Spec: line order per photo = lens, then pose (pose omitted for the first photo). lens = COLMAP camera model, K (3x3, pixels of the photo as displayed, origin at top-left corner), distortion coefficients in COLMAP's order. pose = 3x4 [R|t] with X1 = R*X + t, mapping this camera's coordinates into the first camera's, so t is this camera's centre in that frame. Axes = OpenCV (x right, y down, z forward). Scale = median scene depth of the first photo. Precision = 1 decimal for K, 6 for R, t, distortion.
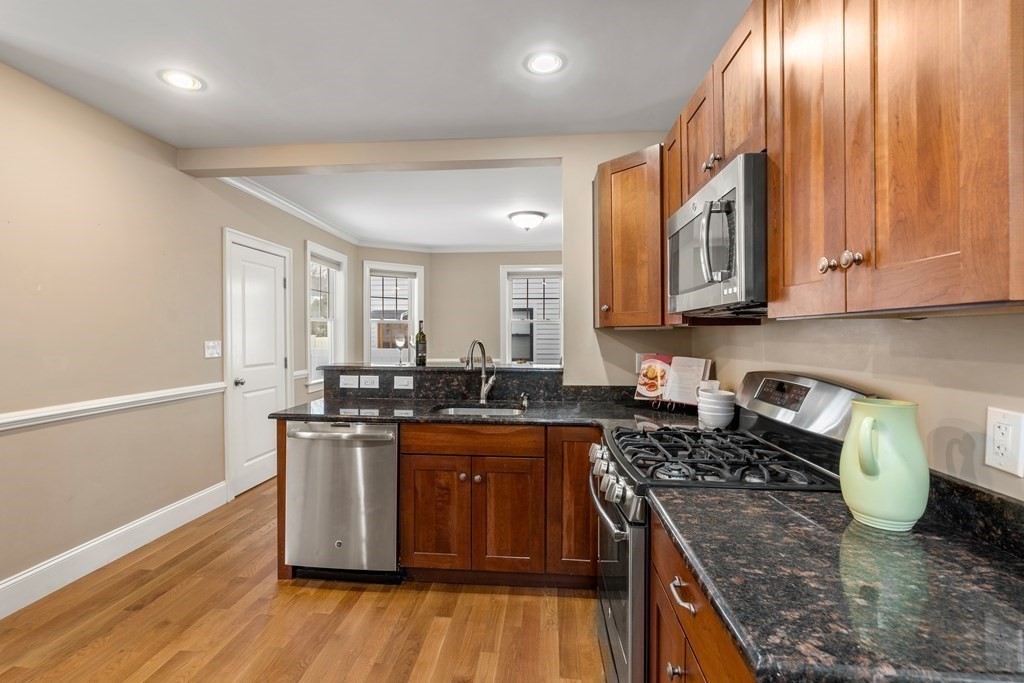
lens RADIAL K [[472.2, 0, 507.4], [0, 472.2, 332.2], [0, 0, 1]] dist [-0.012583, 0.000861]
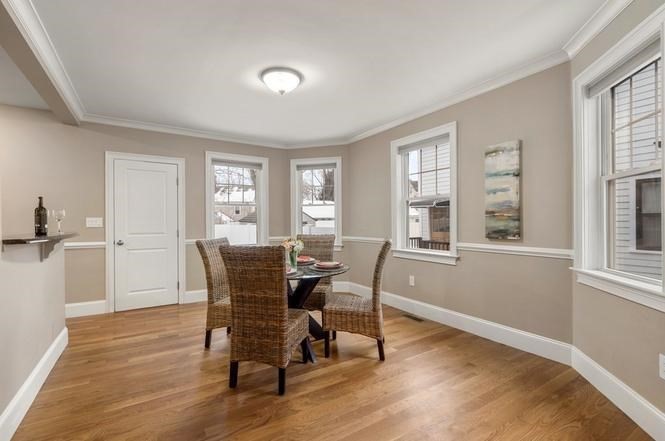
lens RADIAL K [[306.7, 0, 331.8], [0, 306.7, 222.1], [0, 0, 1]] dist [-0.012583, 0.000861]
pose [[0.591596, -0.005744, -0.806214, 0.654590], [0.005950, 0.999978, -0.002758, 0.035513], [0.806213, -0.003165, 0.591617, 0.852750]]
